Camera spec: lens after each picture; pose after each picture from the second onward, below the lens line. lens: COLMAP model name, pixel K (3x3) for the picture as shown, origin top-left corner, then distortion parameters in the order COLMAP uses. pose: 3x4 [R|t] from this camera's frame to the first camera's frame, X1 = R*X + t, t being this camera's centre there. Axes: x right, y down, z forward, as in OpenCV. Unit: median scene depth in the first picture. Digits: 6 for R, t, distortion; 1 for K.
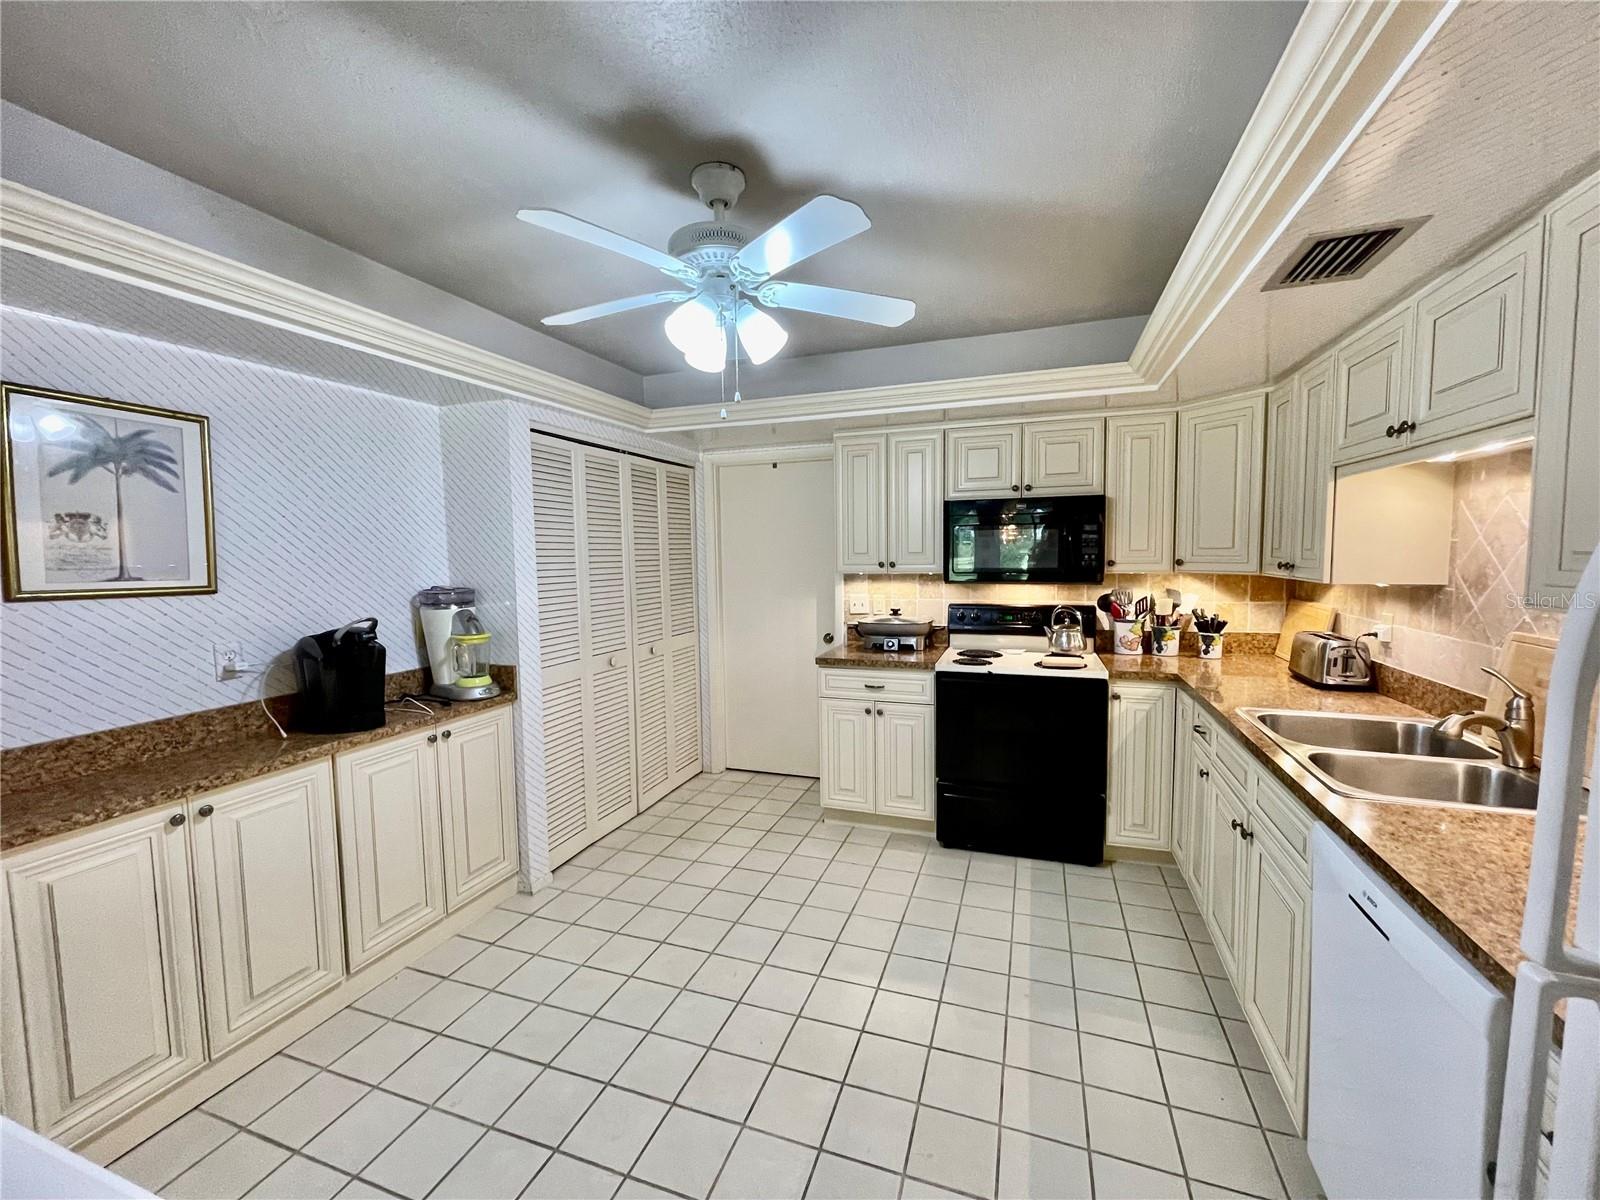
lens RADIAL K [[648.1, 0, 802.4], [0, 648.1, 594.2], [0, 0, 1]] dist [0.000660, 0.000379]
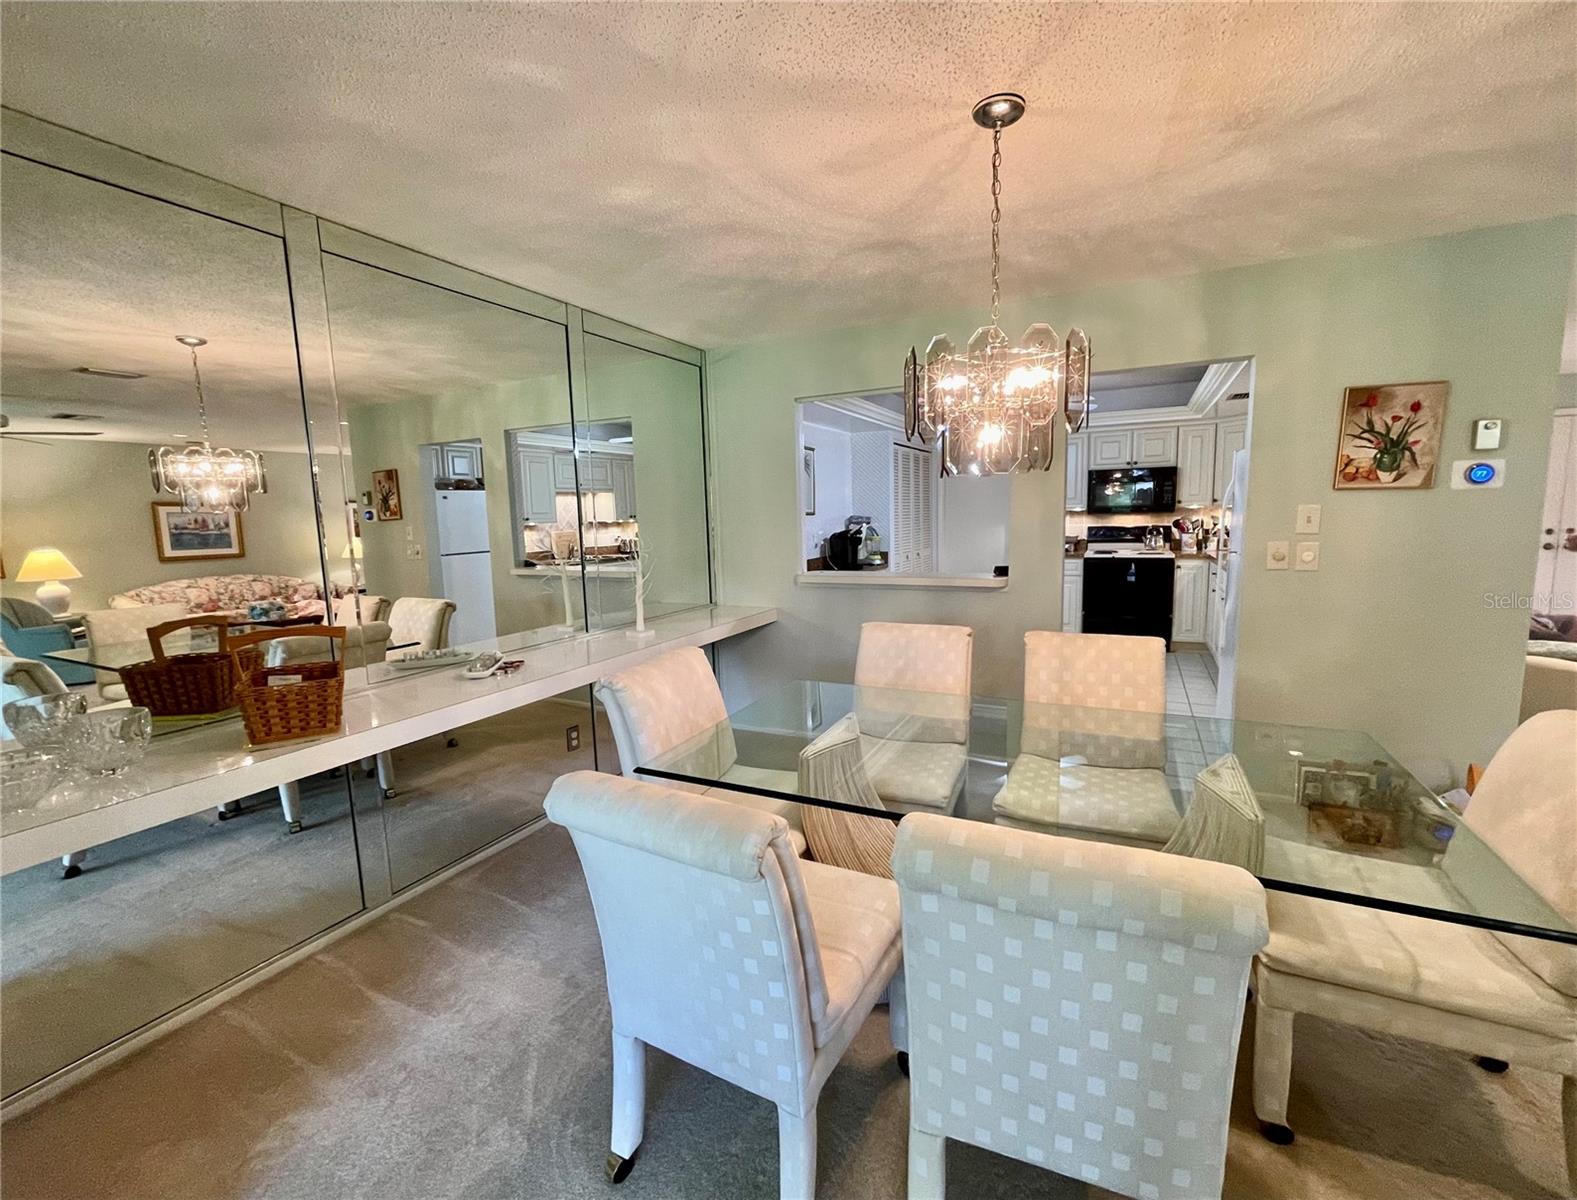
lens RADIAL K [[693.4, 0, 788.5], [0, 693.4, 600.0], [0, 0, 1]] dist [-0.000746, -0.000021]
pose [[0.994056, 0.001560, -0.108854, -0.450966], [0.004457, 0.998476, 0.055006, 0.124112], [0.108774, -0.055165, 0.992535, -1.178758]]
